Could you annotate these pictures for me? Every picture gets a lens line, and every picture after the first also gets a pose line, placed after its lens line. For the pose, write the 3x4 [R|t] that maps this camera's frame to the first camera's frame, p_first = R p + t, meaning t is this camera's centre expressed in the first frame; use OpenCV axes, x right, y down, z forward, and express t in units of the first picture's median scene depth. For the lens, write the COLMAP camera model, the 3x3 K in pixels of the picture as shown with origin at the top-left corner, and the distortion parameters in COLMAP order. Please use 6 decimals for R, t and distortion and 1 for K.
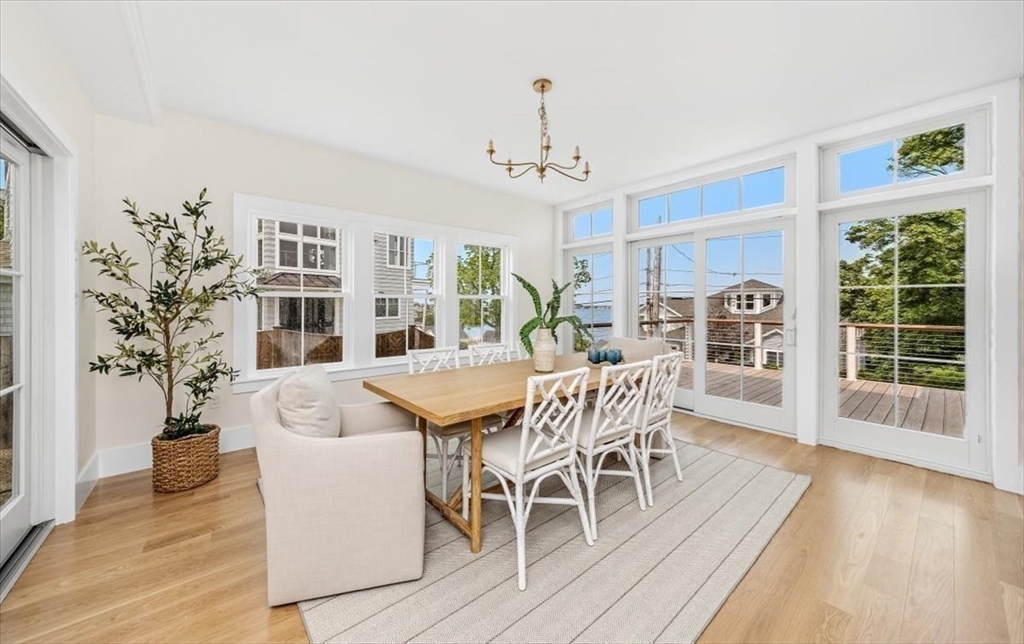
lens RADIAL K [[367.9, 0, 503.0], [0, 367.9, 304.9], [0, 0, 1]] dist [-0.001364, -0.000299]
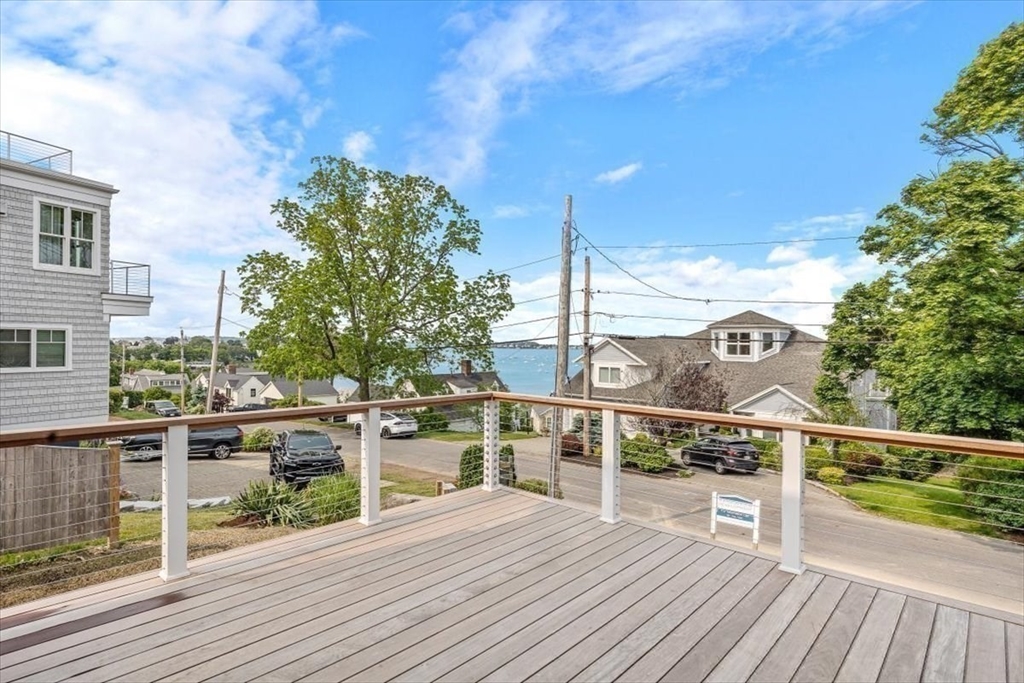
lens RADIAL K [[534.3, 0, 507.5], [0, 534.3, 342.0], [0, 0, 1]] dist [0.000826, 0.001631]
pose [[0.989425, 0.013409, 0.144426, 0.238687], [-0.013196, 0.999910, -0.002432, -0.010244], [-0.144446, 0.000500, 0.989513, 0.212992]]
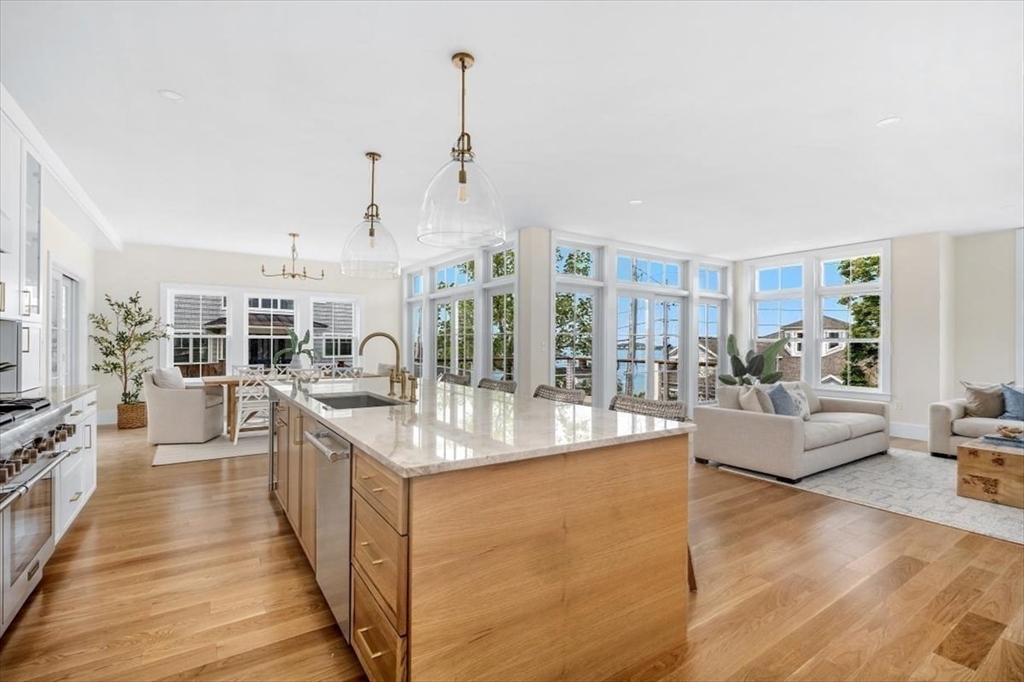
lens RADIAL K [[469.4, 0, 520.4], [0, 469.4, 345.0], [0, 0, 1]] dist [-0.012556, -0.000091]
pose [[0.996686, 0.005823, -0.081135, 0.264211], [-0.005762, 0.999983, 0.000984, 0.000139], [0.081140, -0.000514, 0.996703, -0.248839]]
